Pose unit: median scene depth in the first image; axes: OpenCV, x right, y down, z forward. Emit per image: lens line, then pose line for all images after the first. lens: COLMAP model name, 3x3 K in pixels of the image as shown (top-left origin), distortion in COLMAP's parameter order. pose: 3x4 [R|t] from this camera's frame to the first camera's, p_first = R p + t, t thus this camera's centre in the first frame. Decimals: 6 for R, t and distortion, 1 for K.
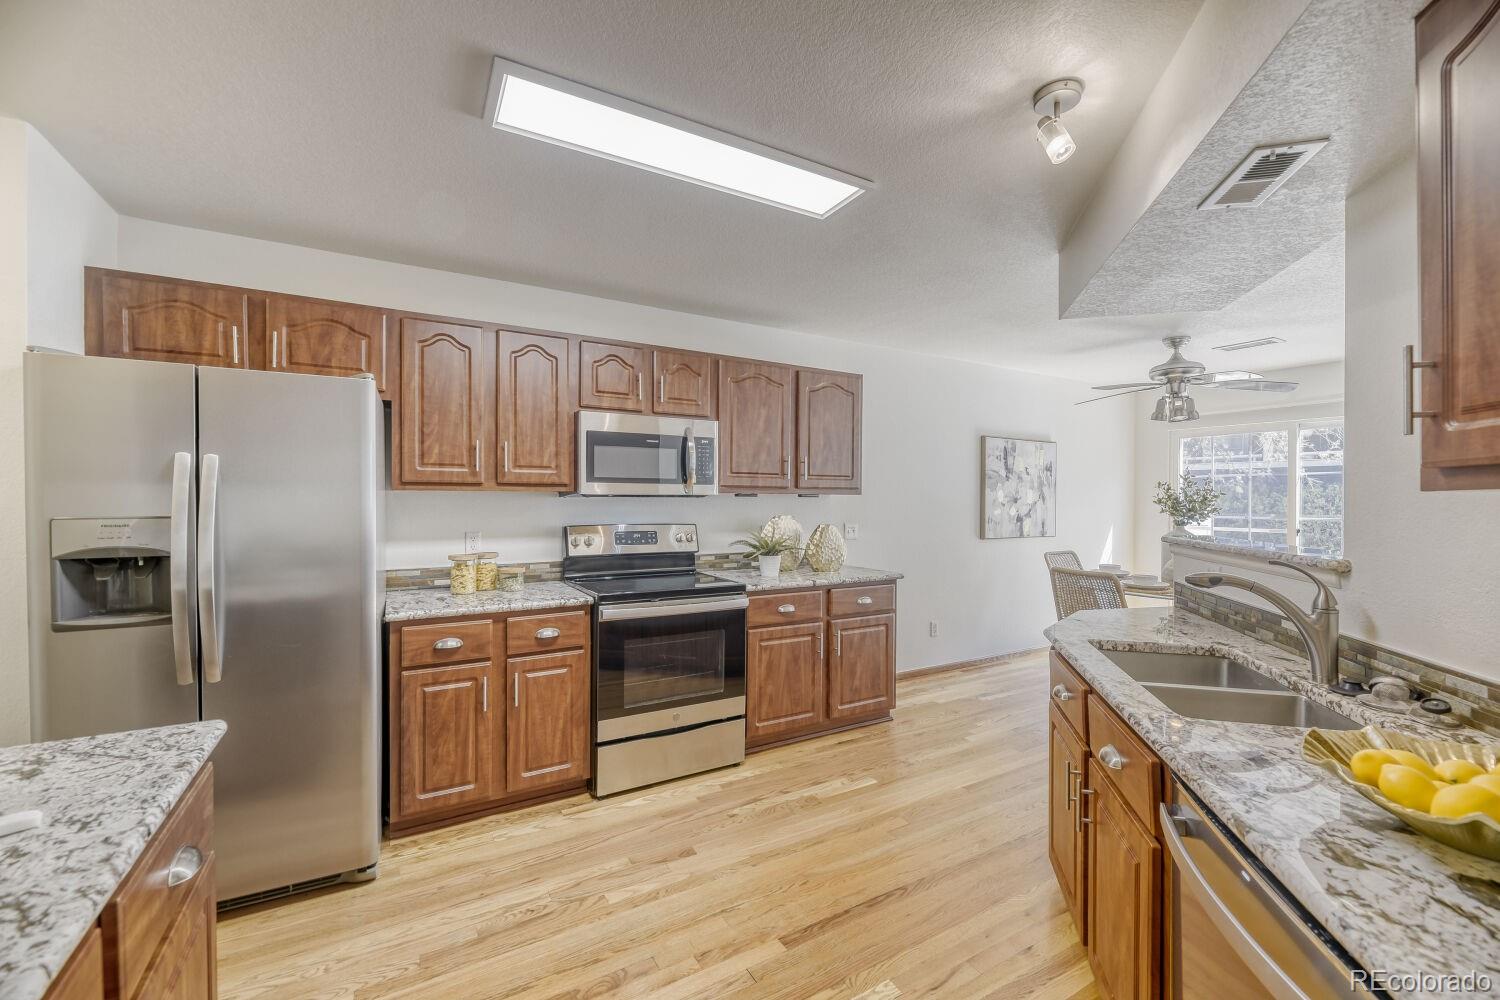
lens RADIAL K [[622.2, 0, 753.3], [0, 622.2, 506.0], [0, 0, 1]] dist [-0.000297, 0.000058]
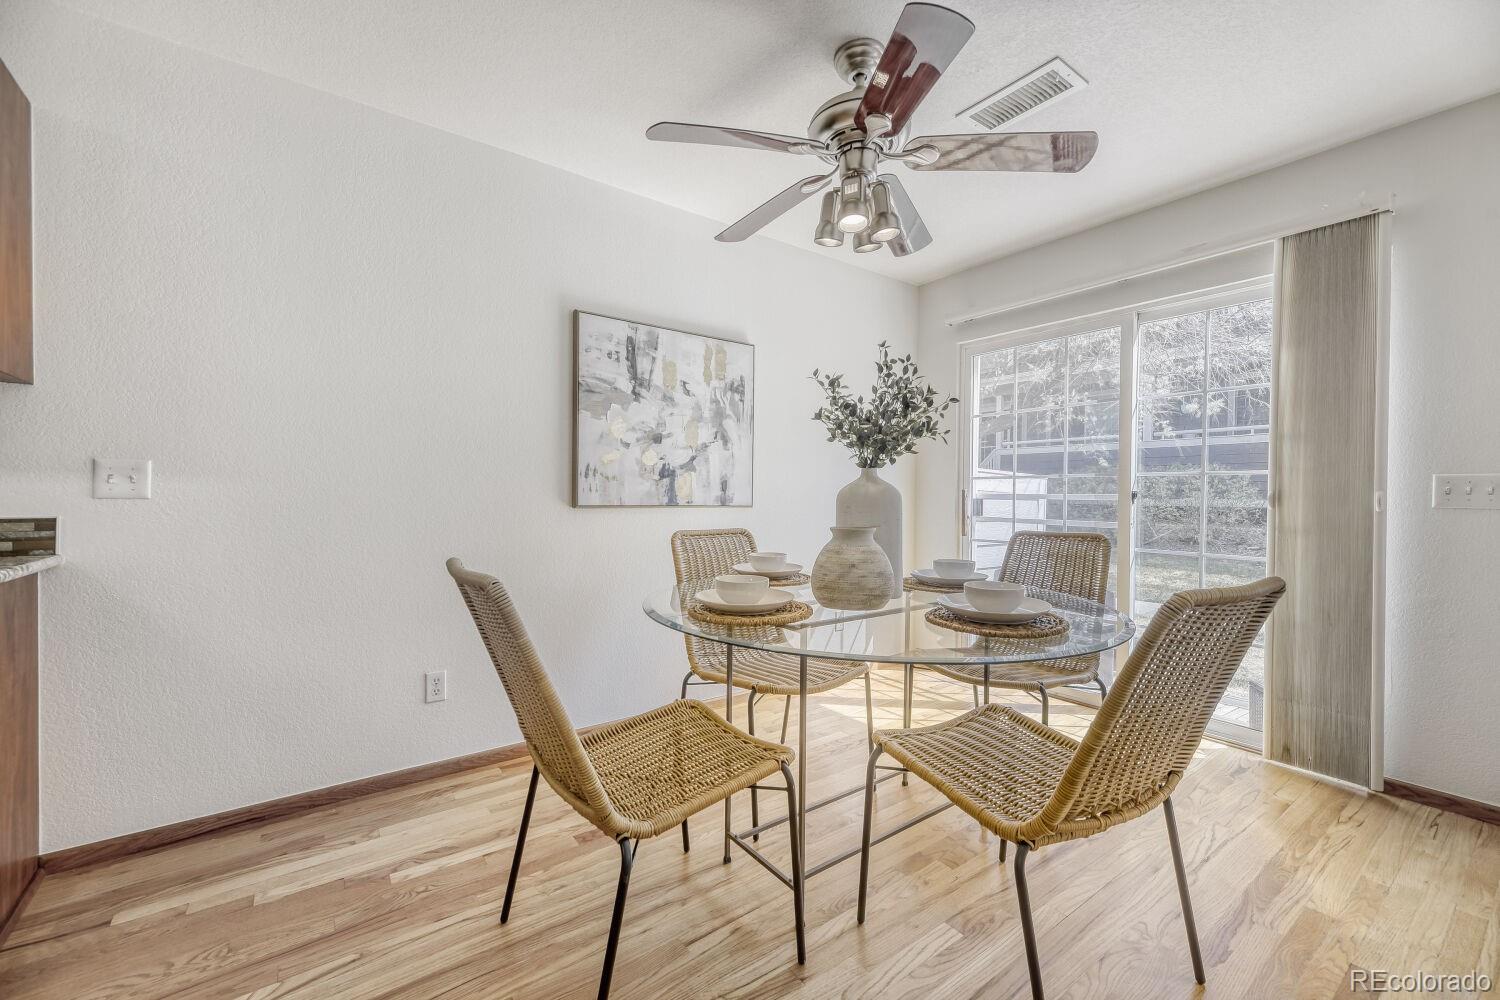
lens RADIAL K [[622.2, 0, 745.0], [0, 622.2, 502.9], [0, 0, 1]] dist [-0.000297, 0.000058]
pose [[0.994805, 0.002511, 0.101765, 0.449416], [-0.003161, 0.999976, 0.006228, 0.044737], [-0.101746, -0.006518, 0.994789, 0.453016]]
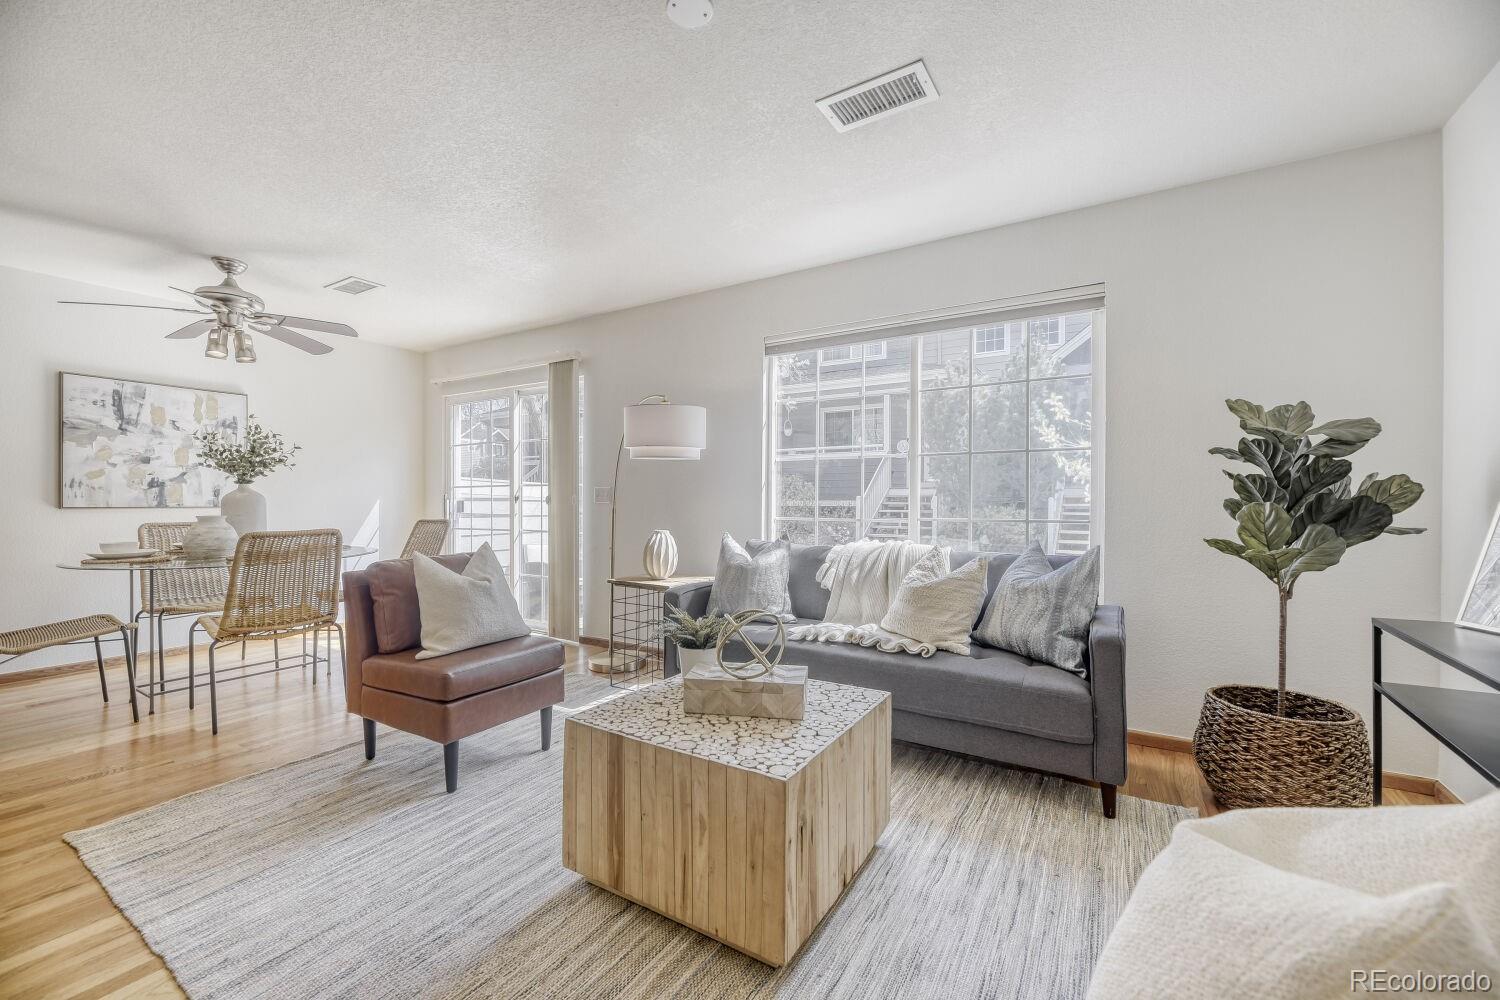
lens RADIAL K [[622.2, 0, 742.2], [0, 622.2, 496.7], [0, 0, 1]] dist [-0.000297, 0.000058]
pose [[0.882220, -0.001036, 0.470837, 0.727823], [0.006935, 0.999918, -0.010796, 0.051553], [-0.470787, 0.012790, 0.882154, -0.050119]]
